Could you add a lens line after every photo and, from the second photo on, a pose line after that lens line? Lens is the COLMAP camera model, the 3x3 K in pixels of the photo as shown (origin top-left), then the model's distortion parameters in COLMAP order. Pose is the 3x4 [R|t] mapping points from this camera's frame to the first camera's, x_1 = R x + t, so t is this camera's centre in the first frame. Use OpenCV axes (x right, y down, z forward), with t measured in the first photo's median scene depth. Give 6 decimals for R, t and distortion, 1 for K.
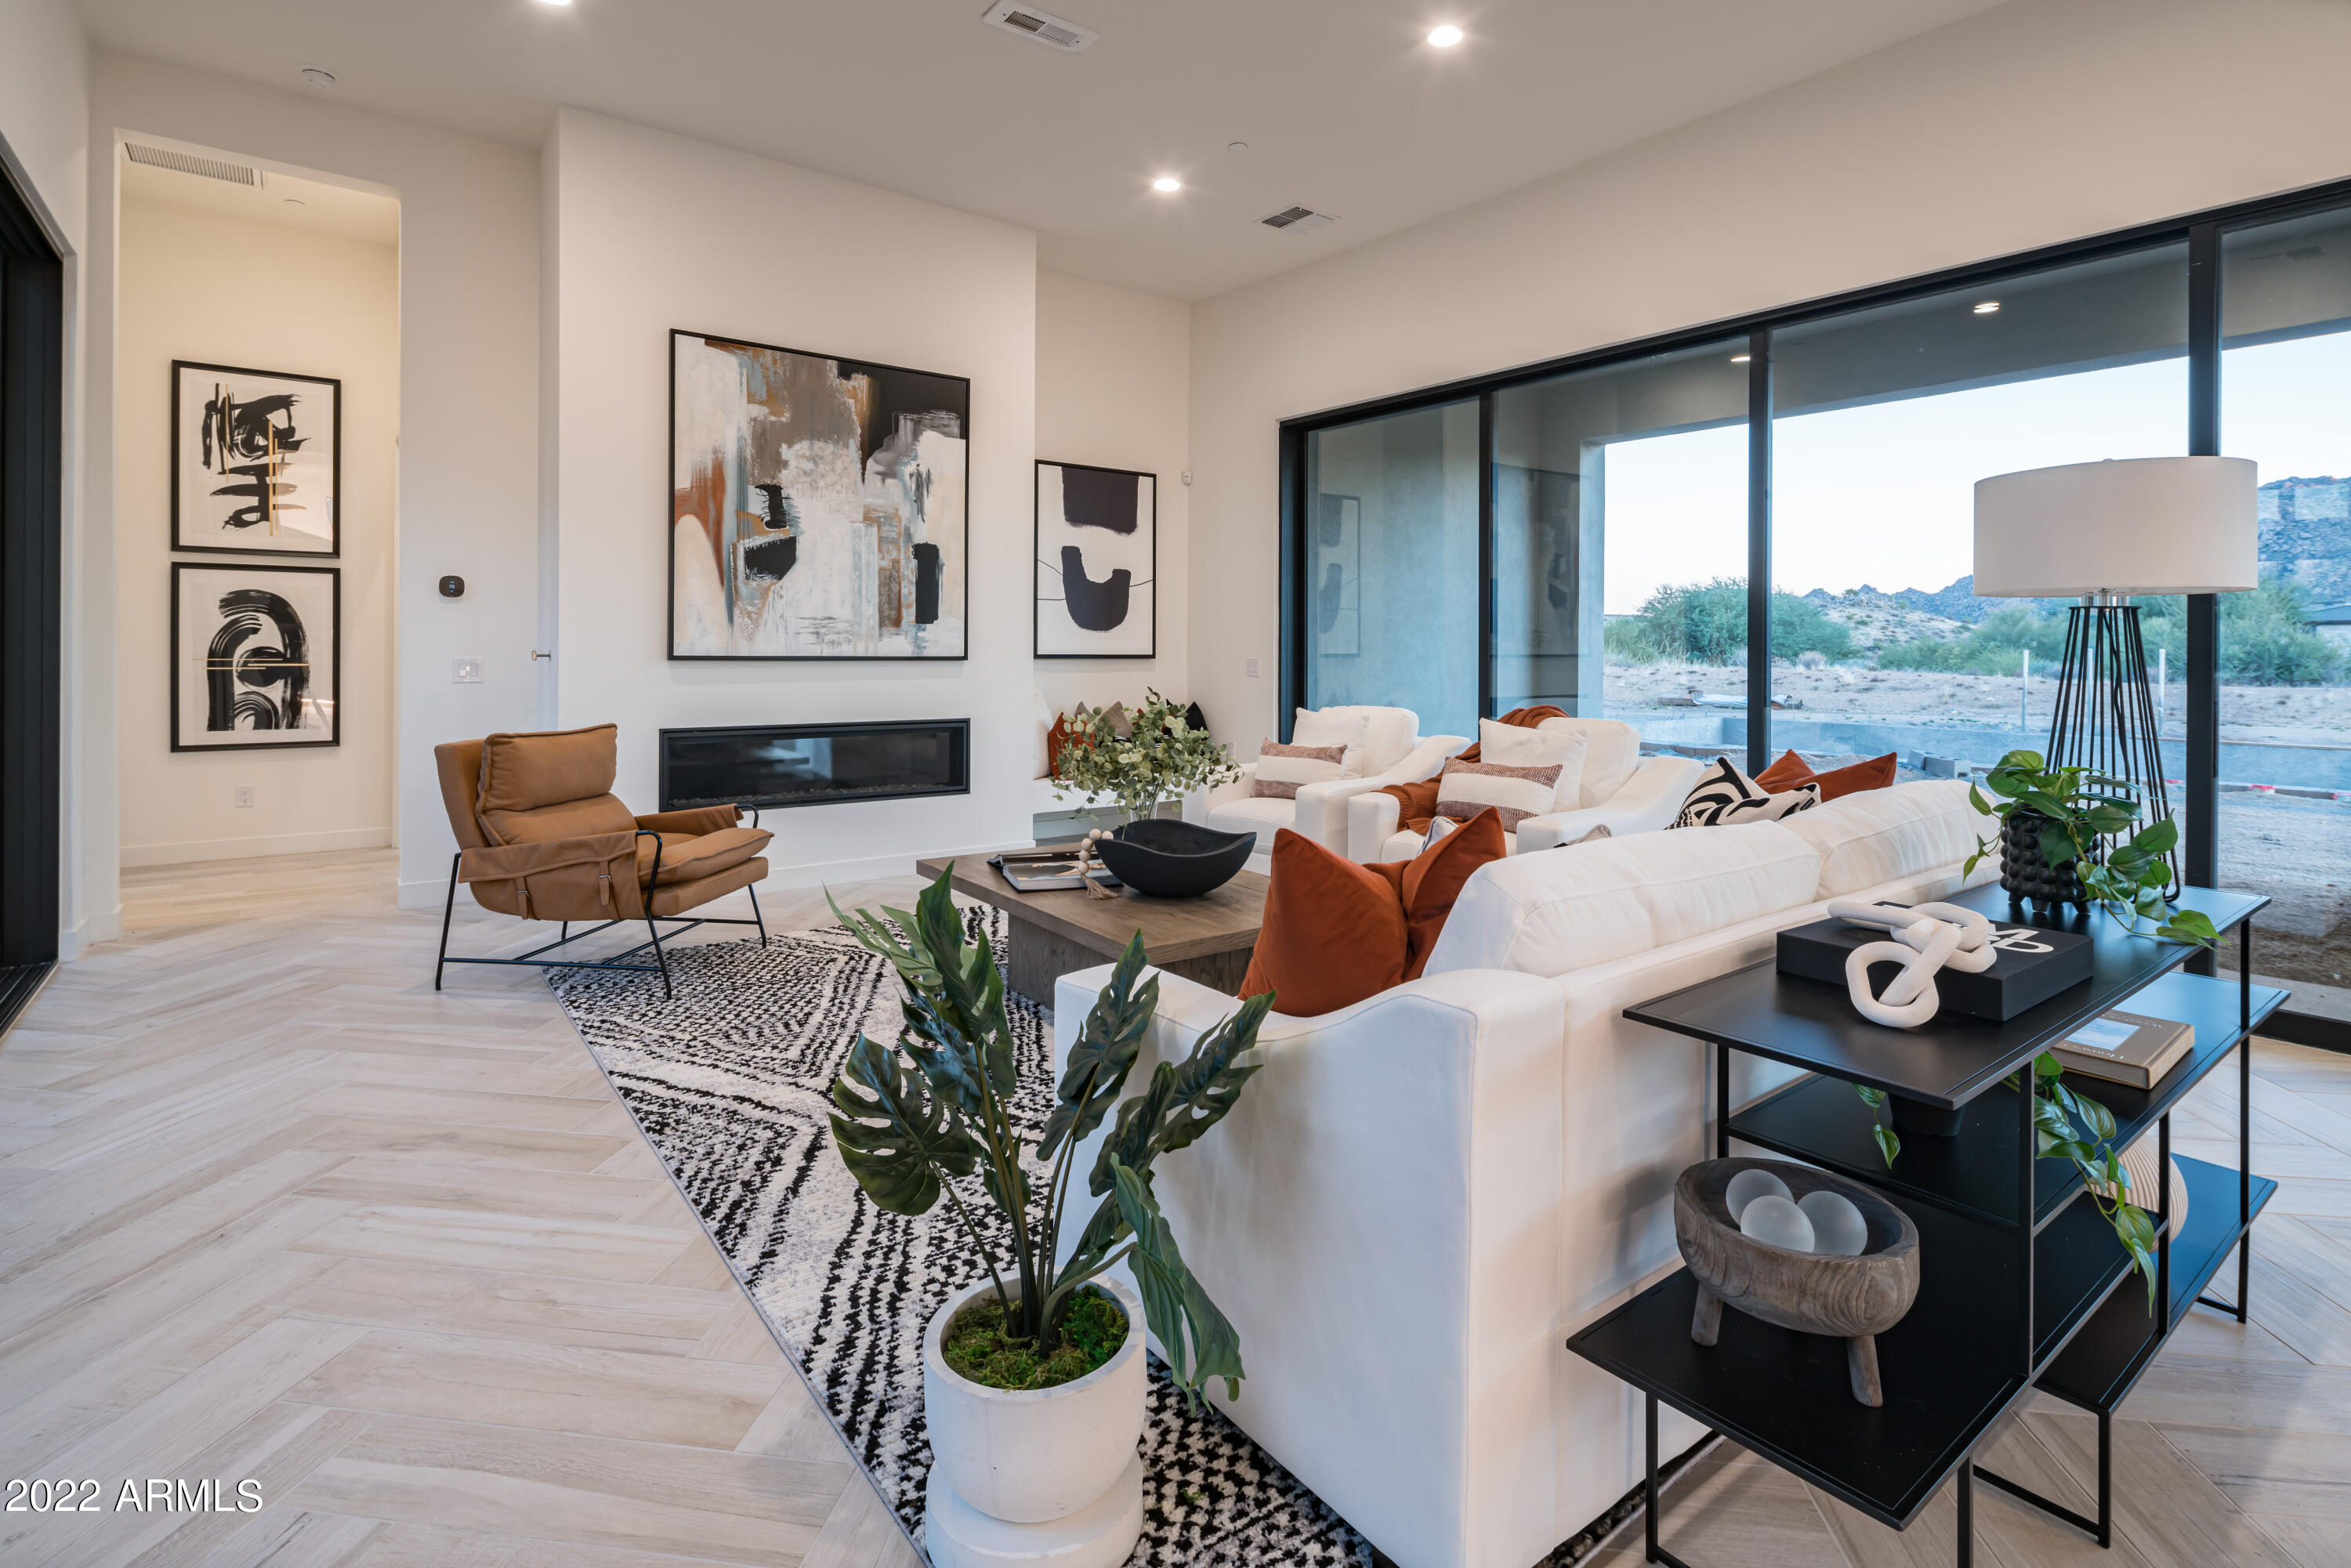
lens RADIAL K [[1138.1, 0, 1167.5], [0, 1138.1, 652.9], [0, 0, 1]] dist [0.006950, -0.007005]
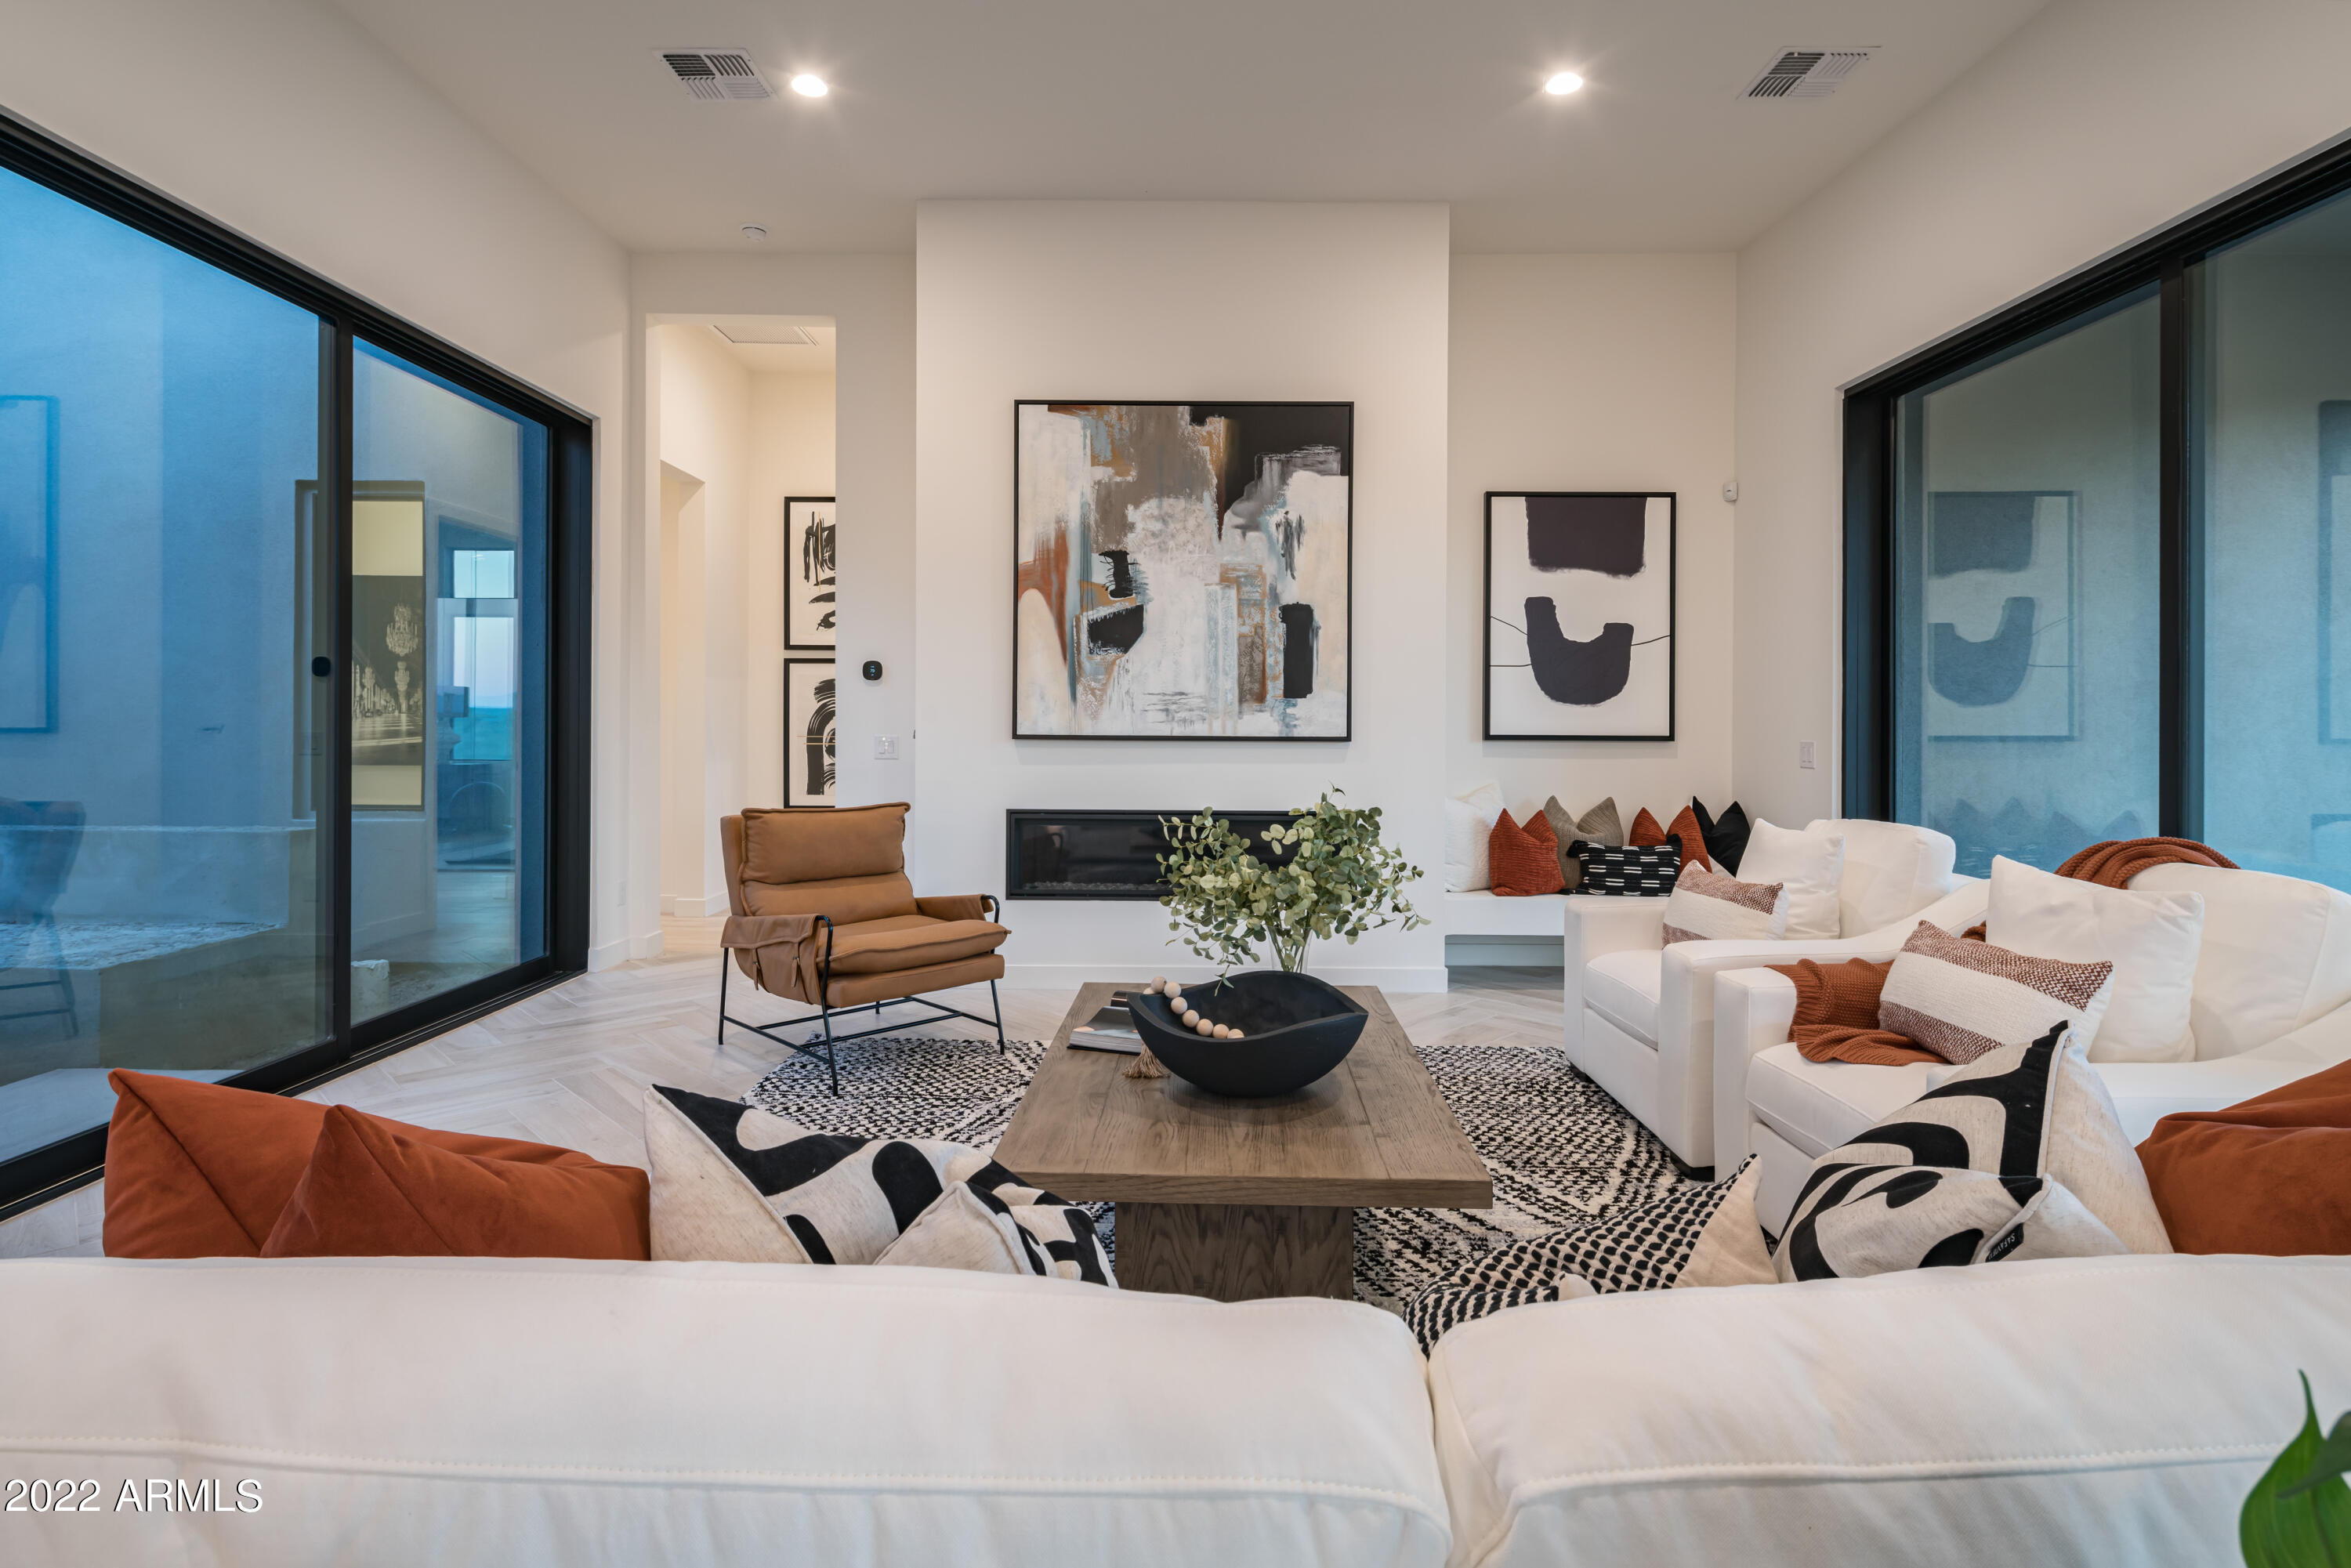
lens RADIAL K [[1154.3, 0, 1163.9], [0, 1154.3, 726.4], [0, 0, 1]] dist [0.002932, -0.000539]
pose [[0.792324, -0.000800, -0.610100, 0.249521], [-0.002946, 0.999982, -0.005137, 0.000171], [0.610094, 0.005868, 0.792307, 0.272421]]
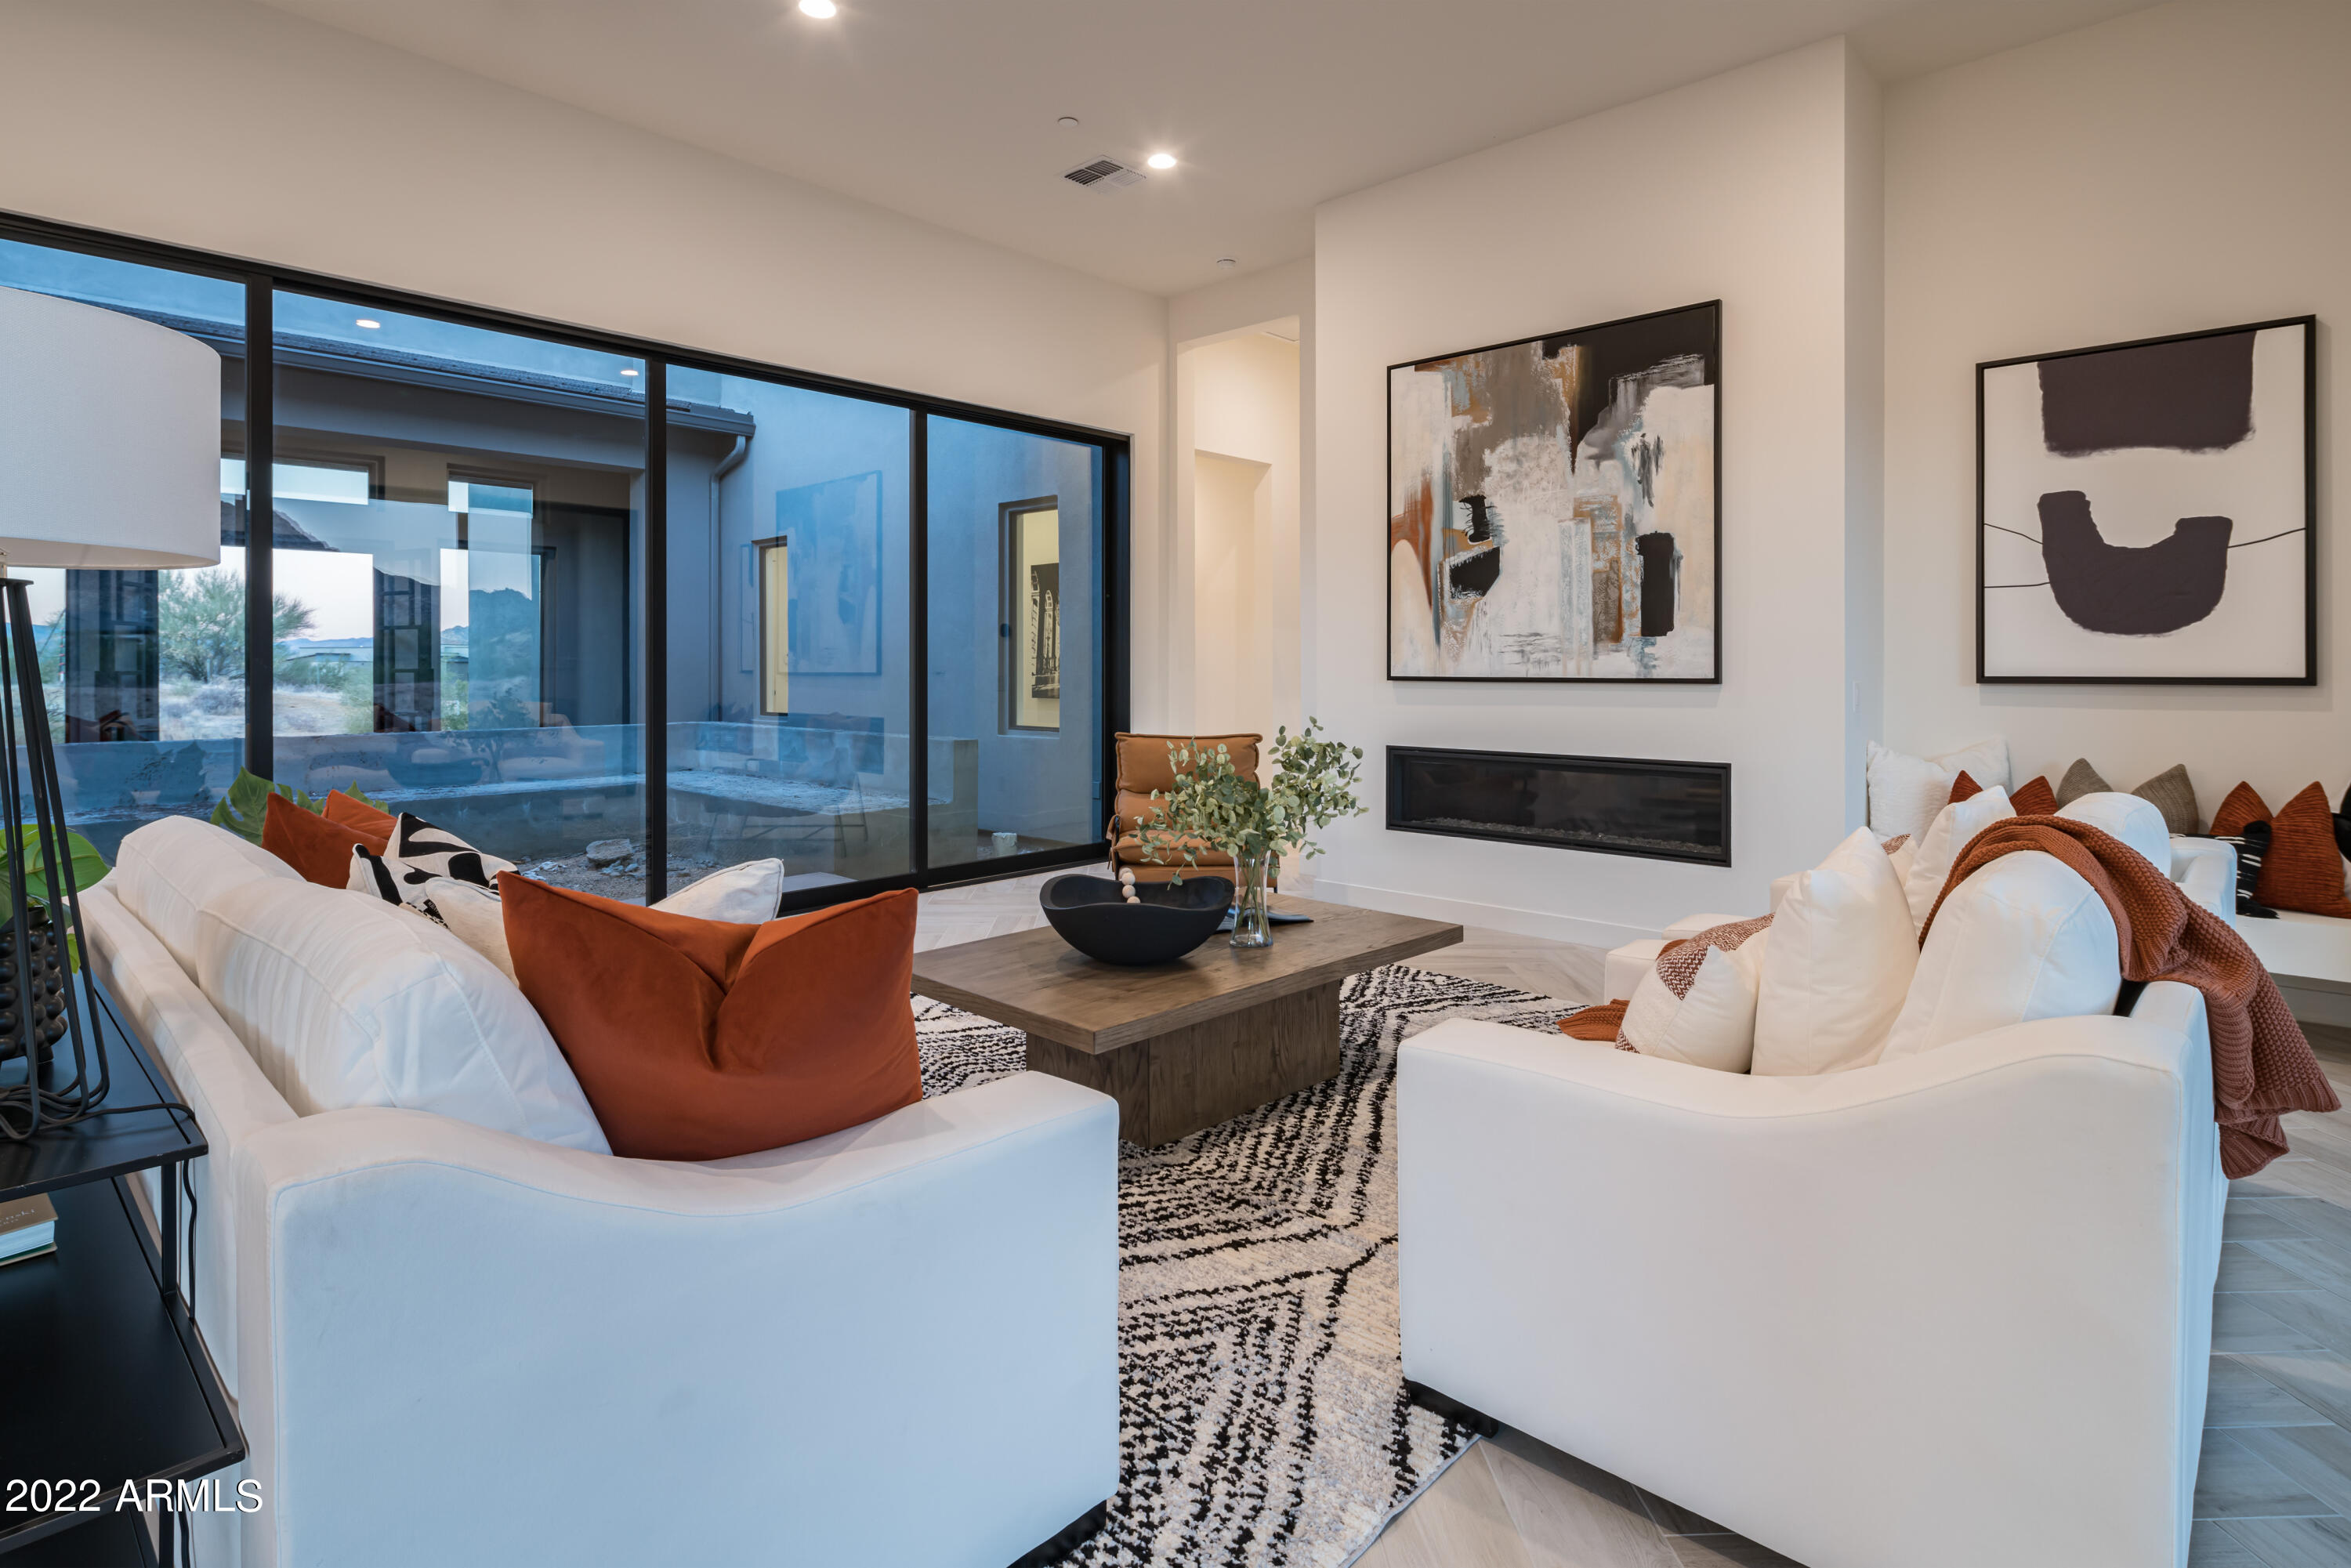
lens RADIAL K [[1179.7, 0, 1150.9], [0, 1179.7, 667.2], [0, 0, 1]] dist [-0.000274, -0.001909]
pose [[0.160336, -0.005693, -0.987046, 0.560101], [-0.001286, 0.999981, -0.005977, 0.000840], [0.987062, 0.002227, 0.160325, 0.563050]]
